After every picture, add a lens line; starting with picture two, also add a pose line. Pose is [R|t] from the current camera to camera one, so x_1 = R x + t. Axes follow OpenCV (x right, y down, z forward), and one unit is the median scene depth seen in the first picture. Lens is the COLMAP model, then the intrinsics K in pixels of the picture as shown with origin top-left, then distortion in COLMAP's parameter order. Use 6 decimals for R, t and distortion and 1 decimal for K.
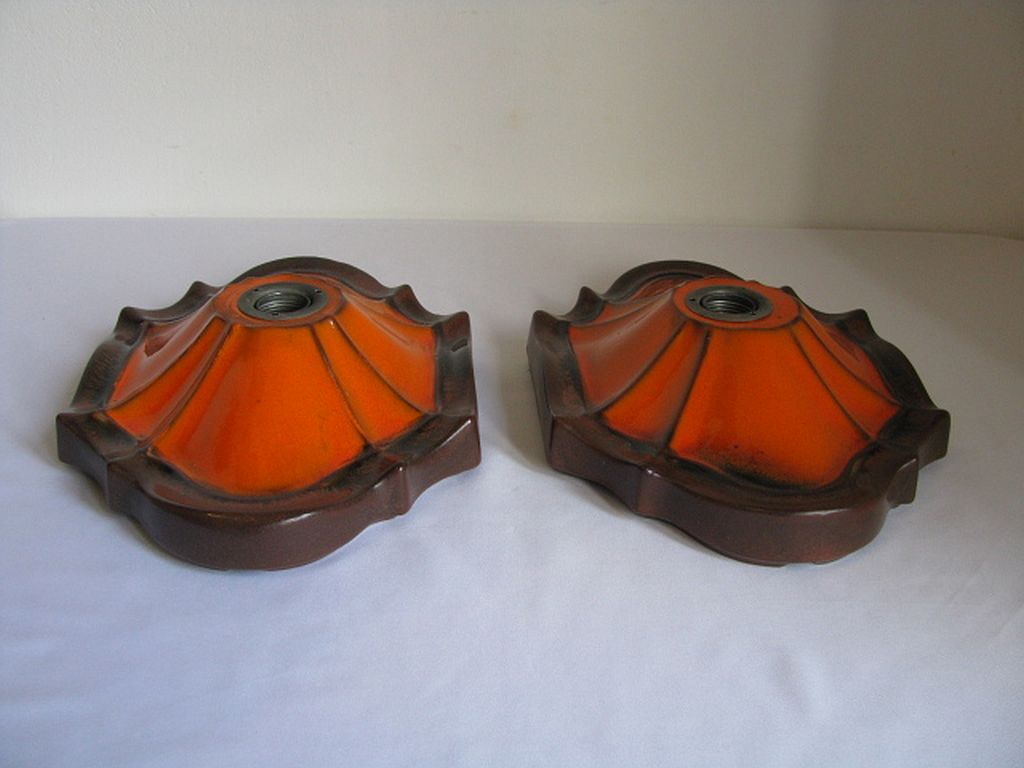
lens RADIAL K [[1058.2, 0, 512.0], [0, 1058.2, 384.0], [0, 0, 1]] dist [-0.223908, 0.221532]
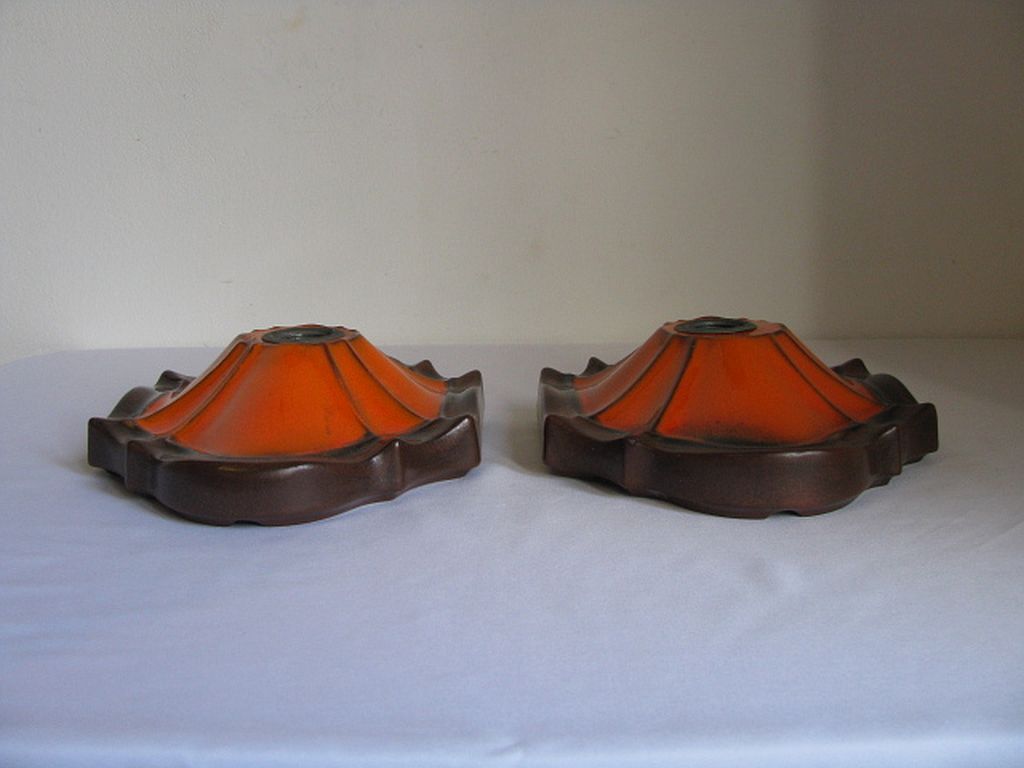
lens RADIAL K [[1058.2, 0, 512.0], [0, 1058.2, 384.0], [0, 0, 1]] dist [-0.223908, 0.221532]
pose [[0.996709, -0.035794, -0.072725, 0.083612], [0.014835, 0.962614, -0.270470, 0.288297], [0.079688, 0.268501, 0.959978, -0.028124]]
